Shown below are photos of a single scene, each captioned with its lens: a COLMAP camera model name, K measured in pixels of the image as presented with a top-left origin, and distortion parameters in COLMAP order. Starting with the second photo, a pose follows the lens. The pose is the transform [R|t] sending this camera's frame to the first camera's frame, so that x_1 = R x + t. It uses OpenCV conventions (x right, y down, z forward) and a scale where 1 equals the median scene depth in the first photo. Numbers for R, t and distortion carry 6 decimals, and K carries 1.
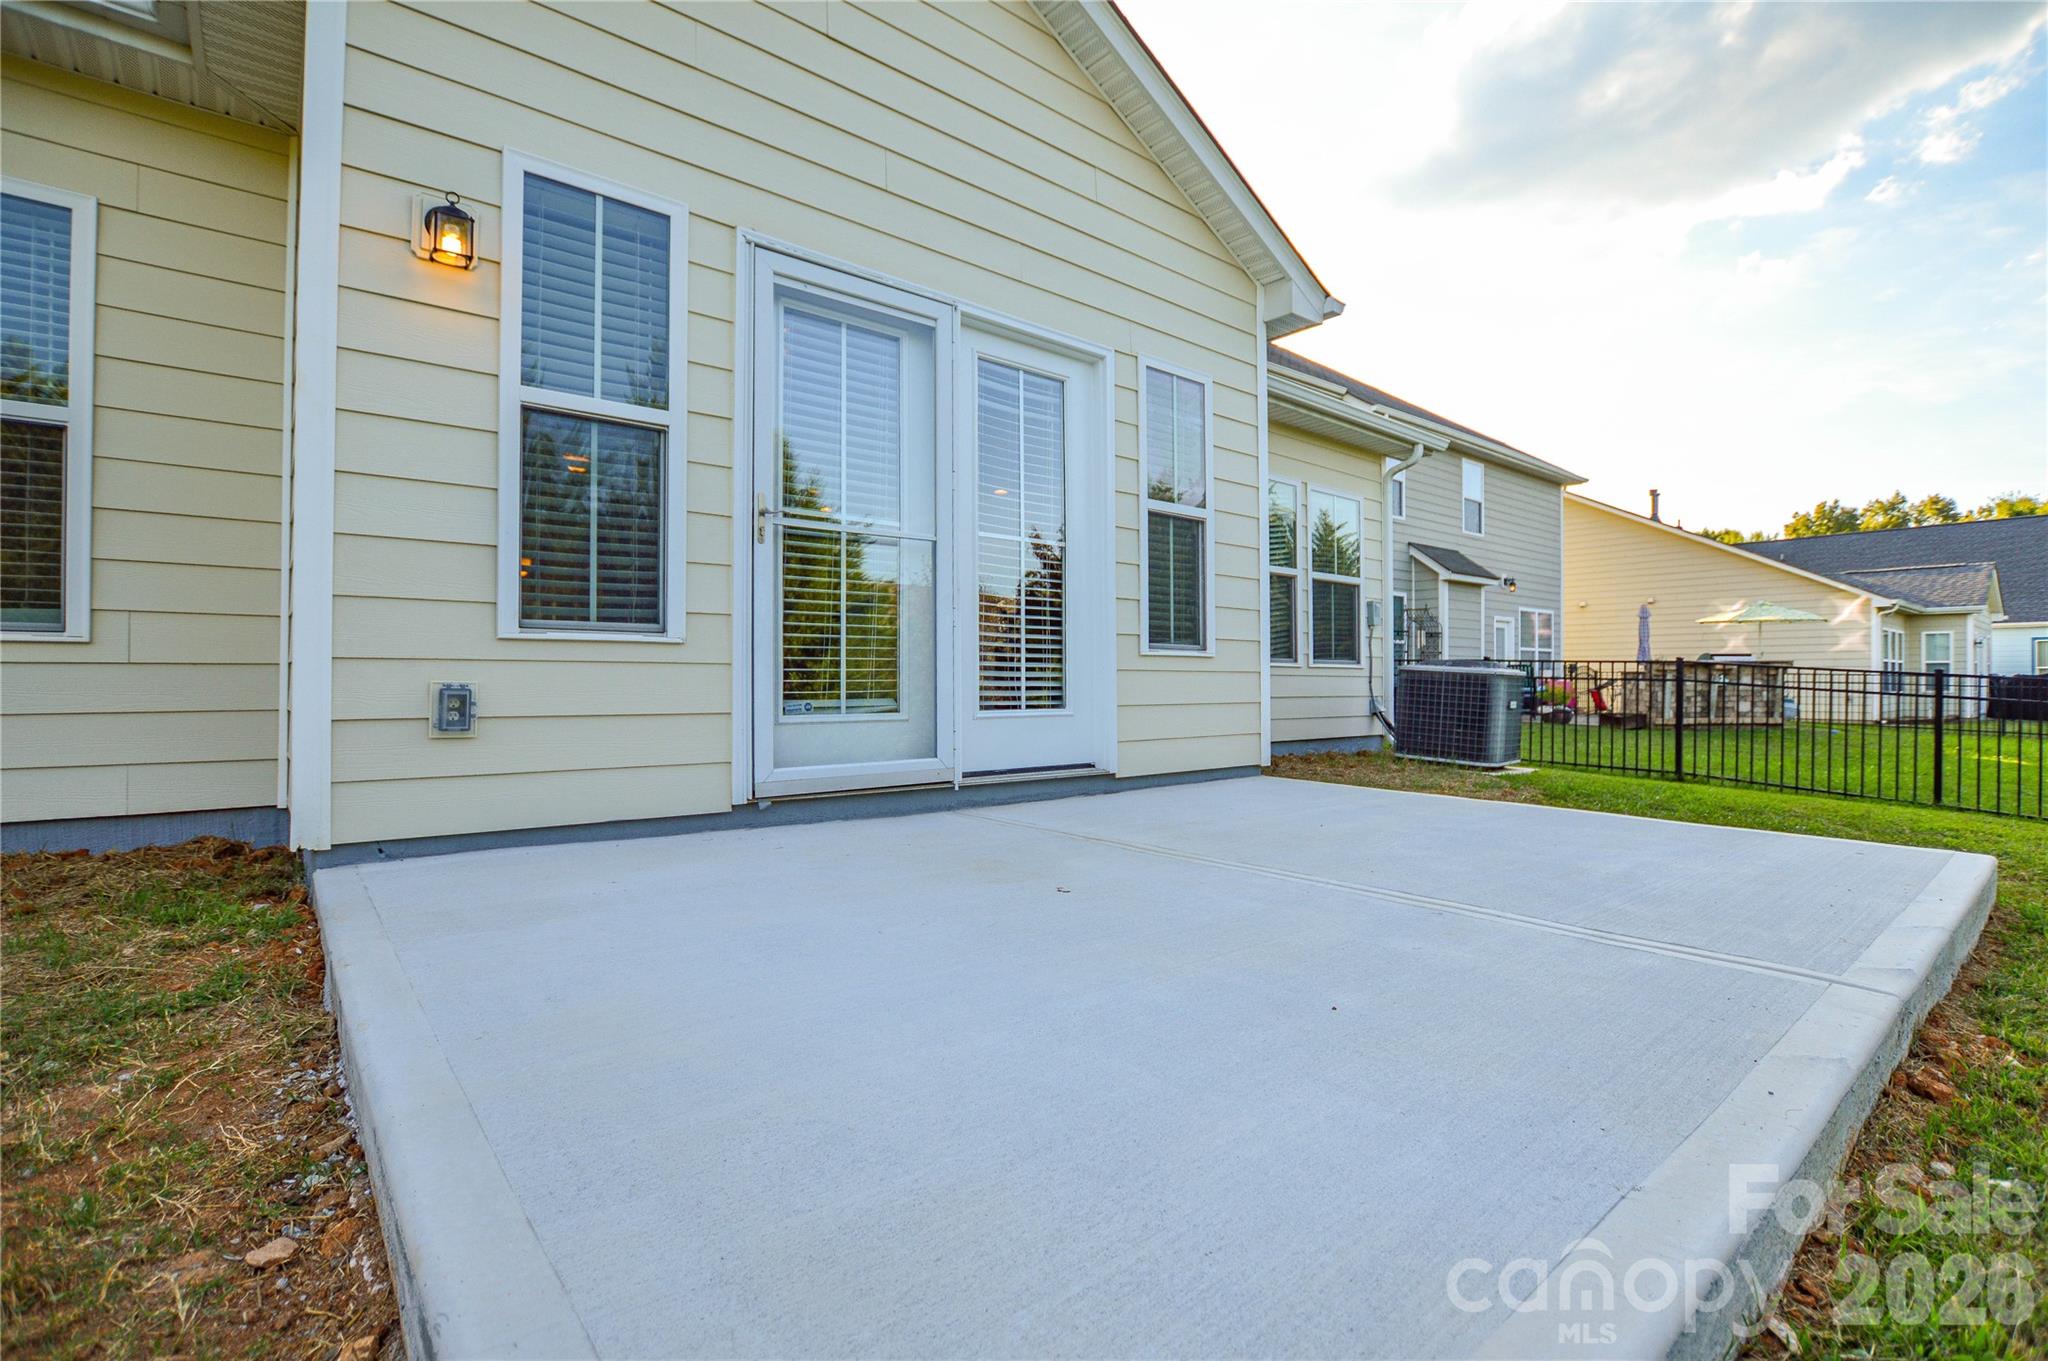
lens RADIAL K [[923.9, 0, 1040.8], [0, 923.9, 690.9], [0, 0, 1]] dist [-0.031191, 0.001901]
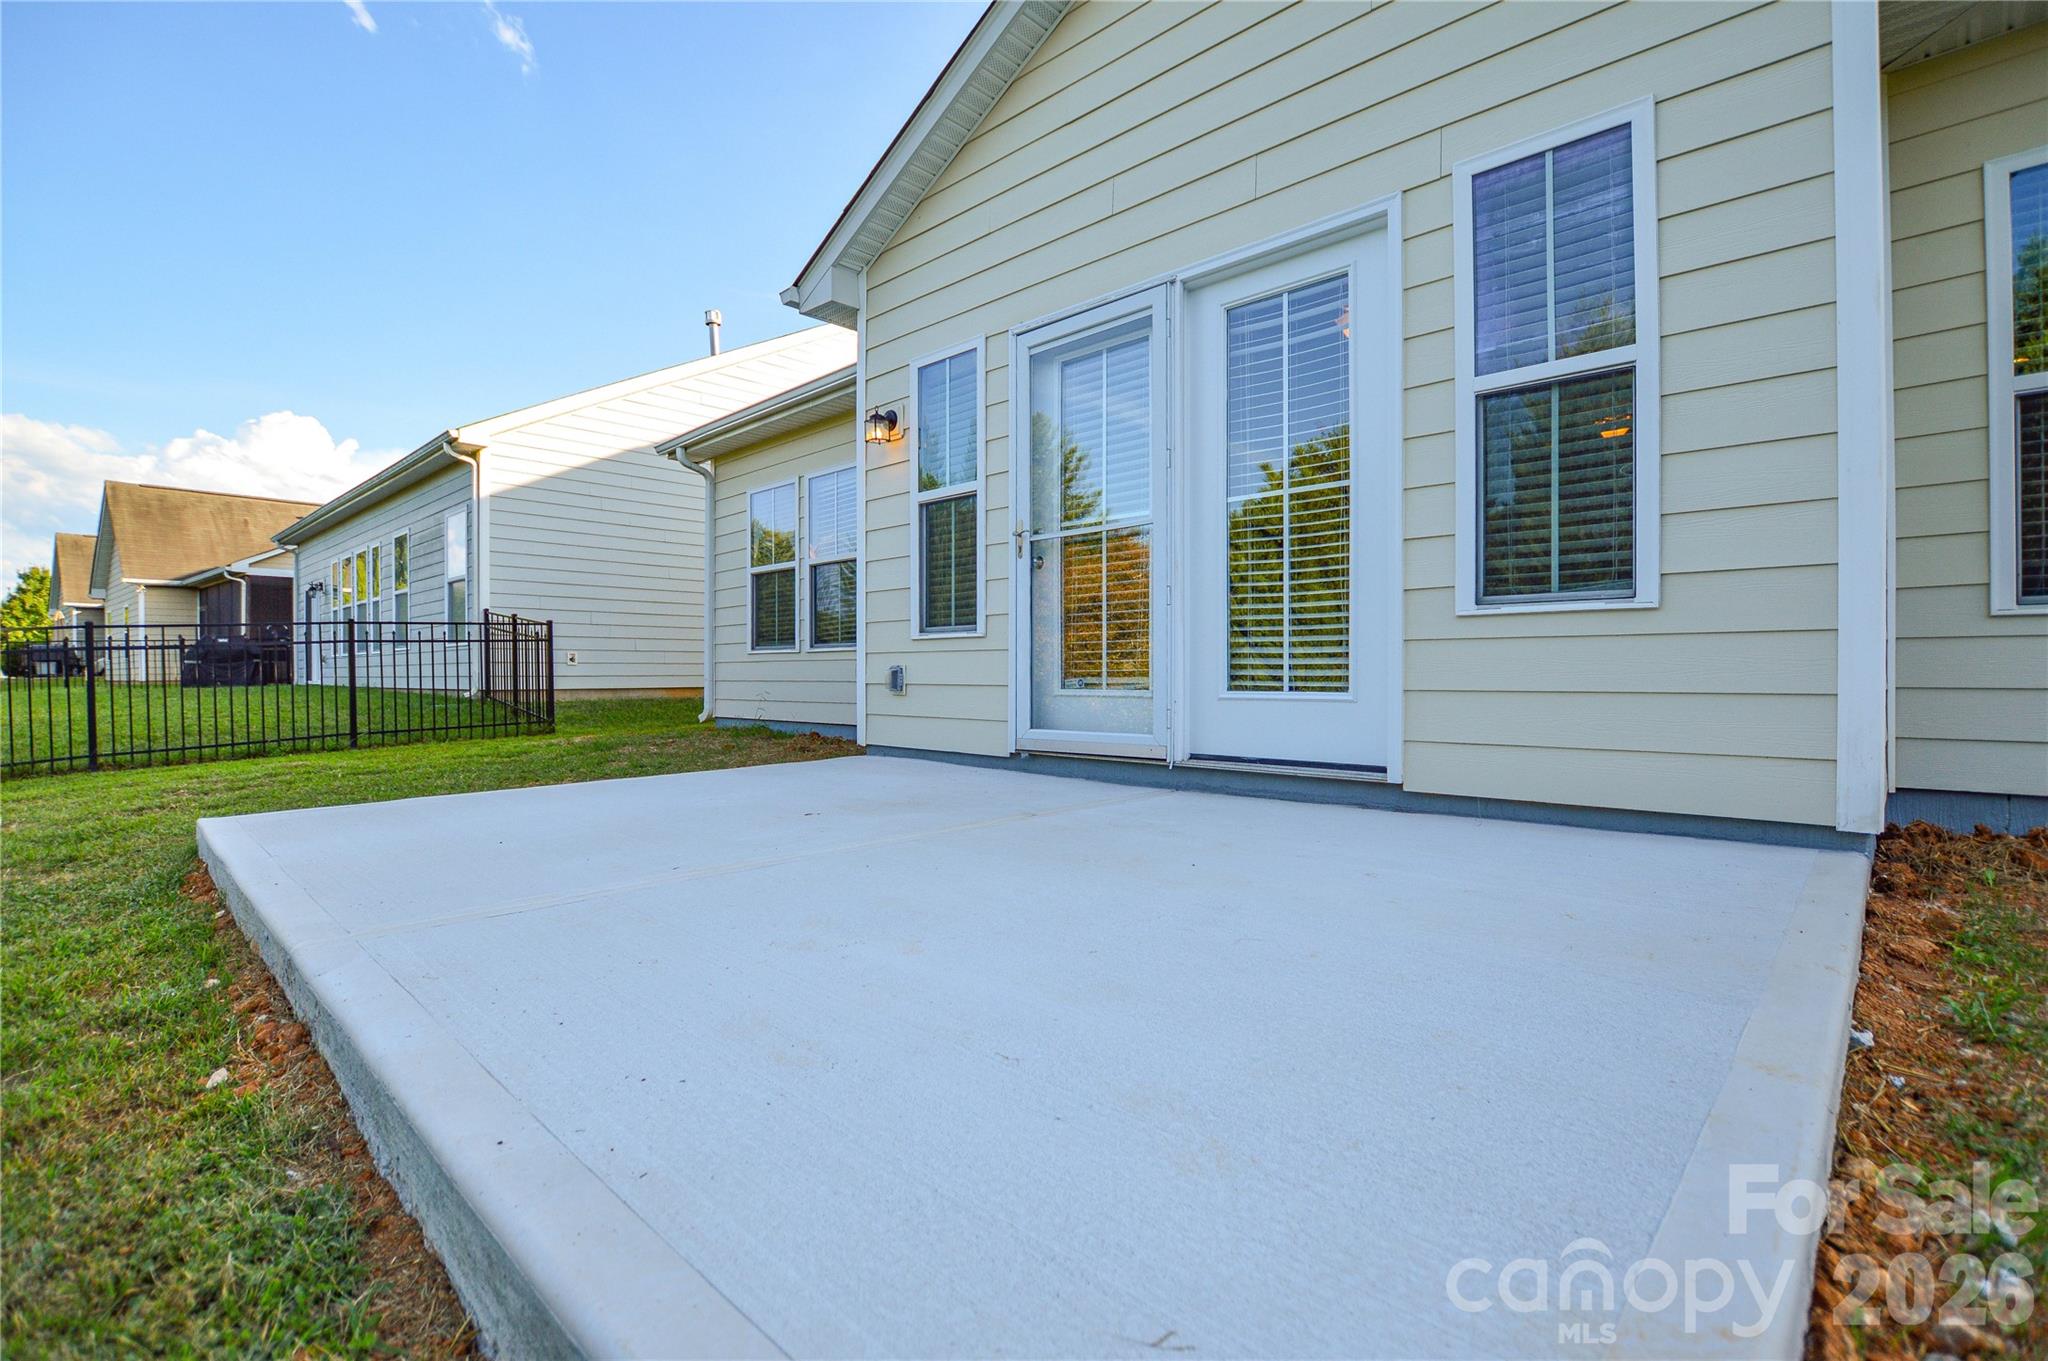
lens RADIAL K [[923.9, 0, 1040.7], [0, 923.9, 677.0], [0, 0, 1]] dist [-0.031191, 0.001901]
pose [[0.127796, 0.013510, -0.991709, 0.826907], [0.004860, 0.999887, 0.014248, -0.006852], [0.991789, -0.006641, 0.127715, 0.692470]]
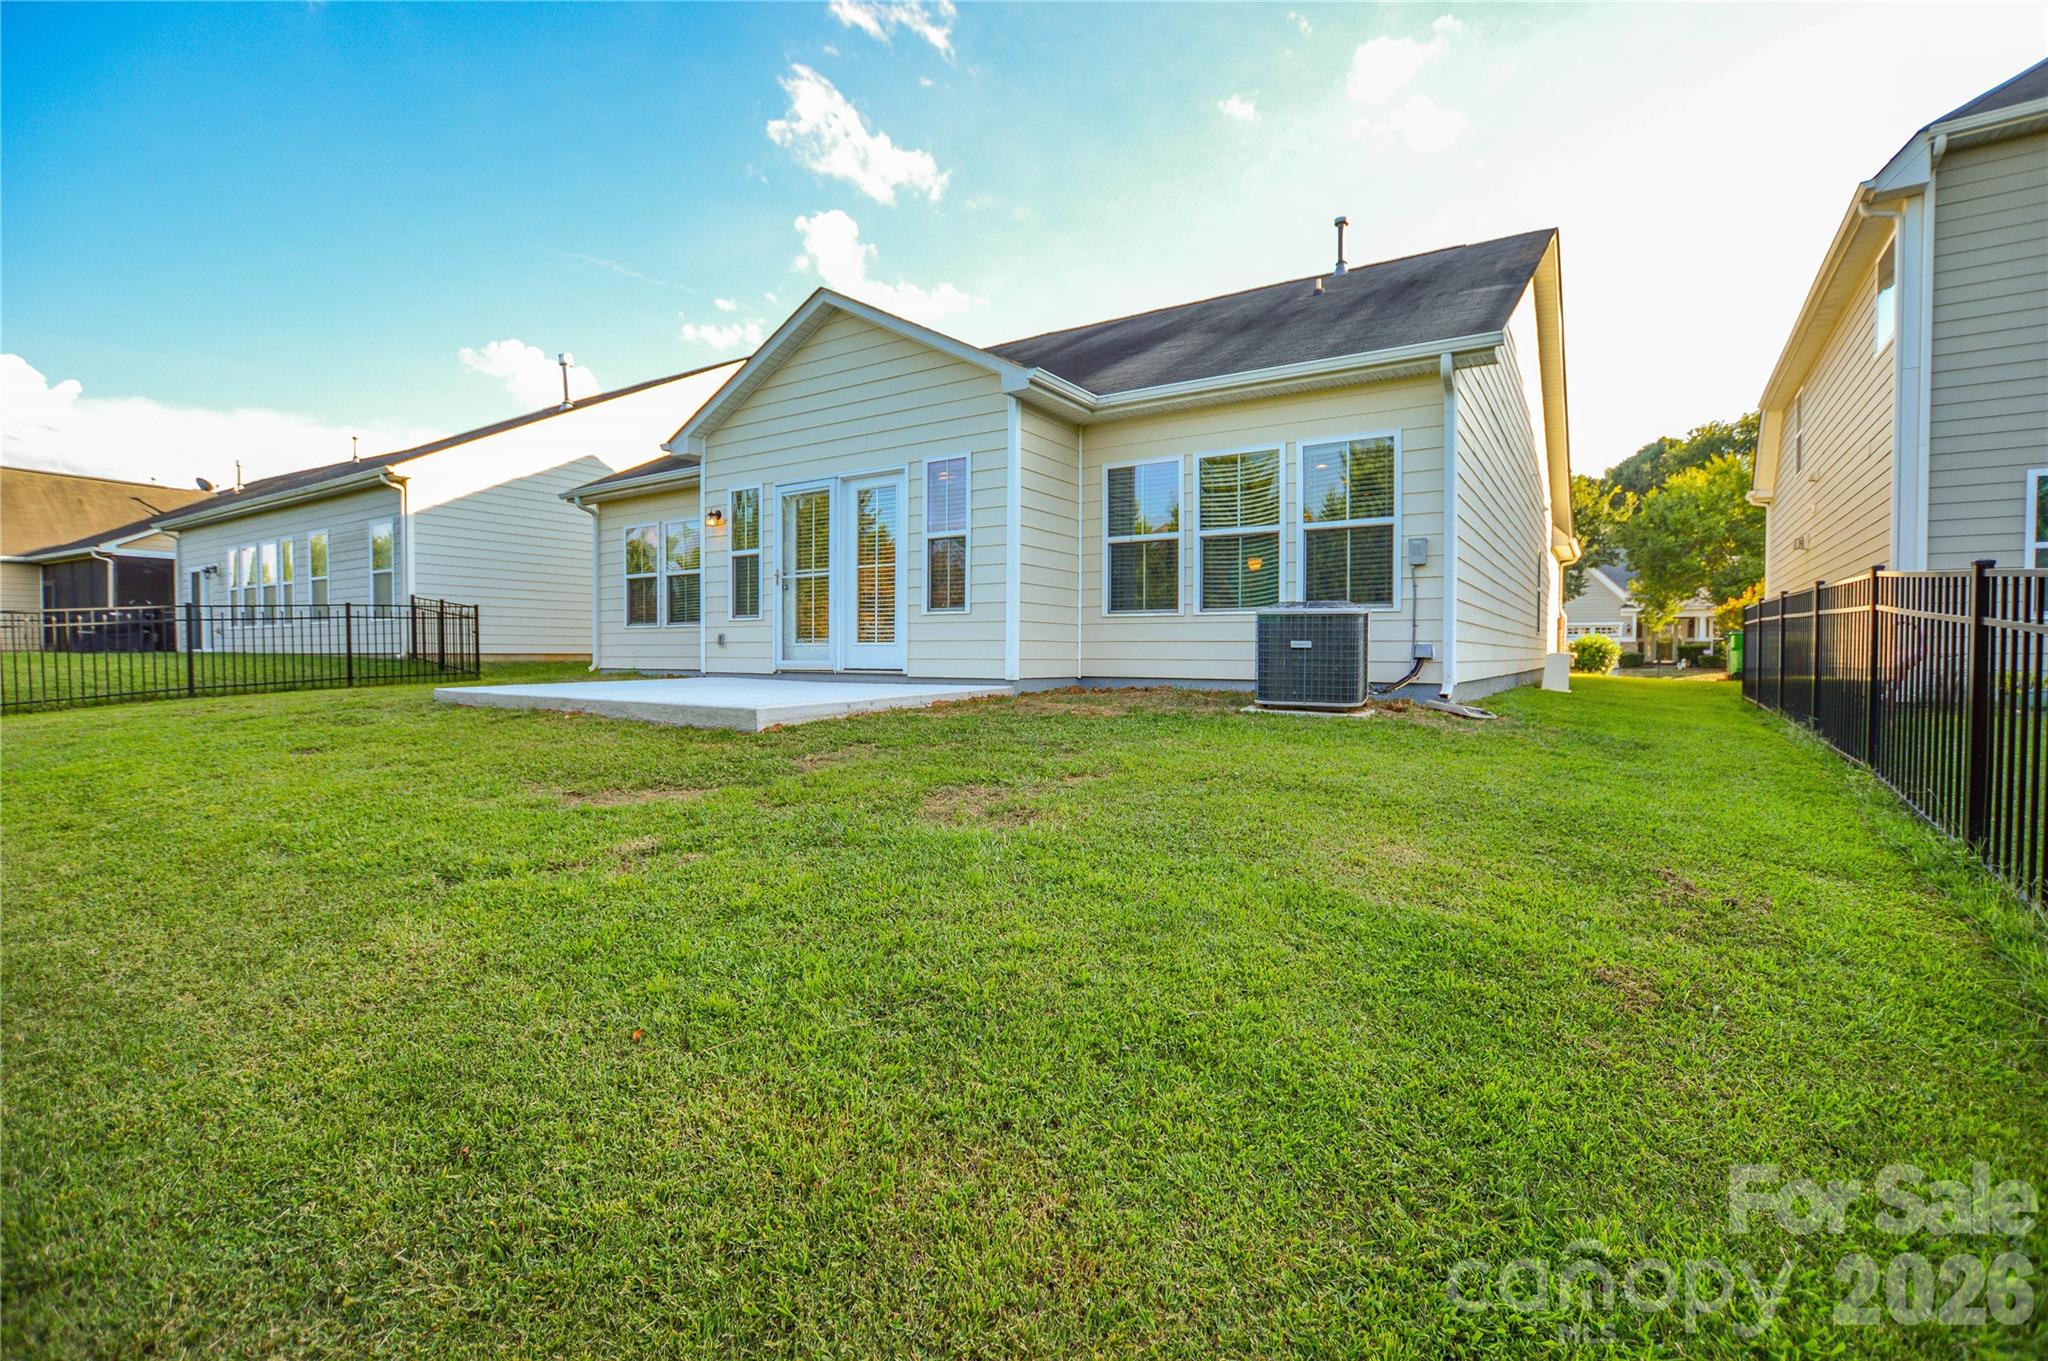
lens RADIAL K [[923.9, 0, 1036.5], [0, 923.9, 681.2], [0, 0, 1]] dist [-0.031191, 0.001901]
pose [[0.302725, 0.035494, -0.952417, 2.318942], [-0.004362, 0.999347, 0.035856, 0.032868], [0.953068, -0.006700, 0.302682, 0.719894]]
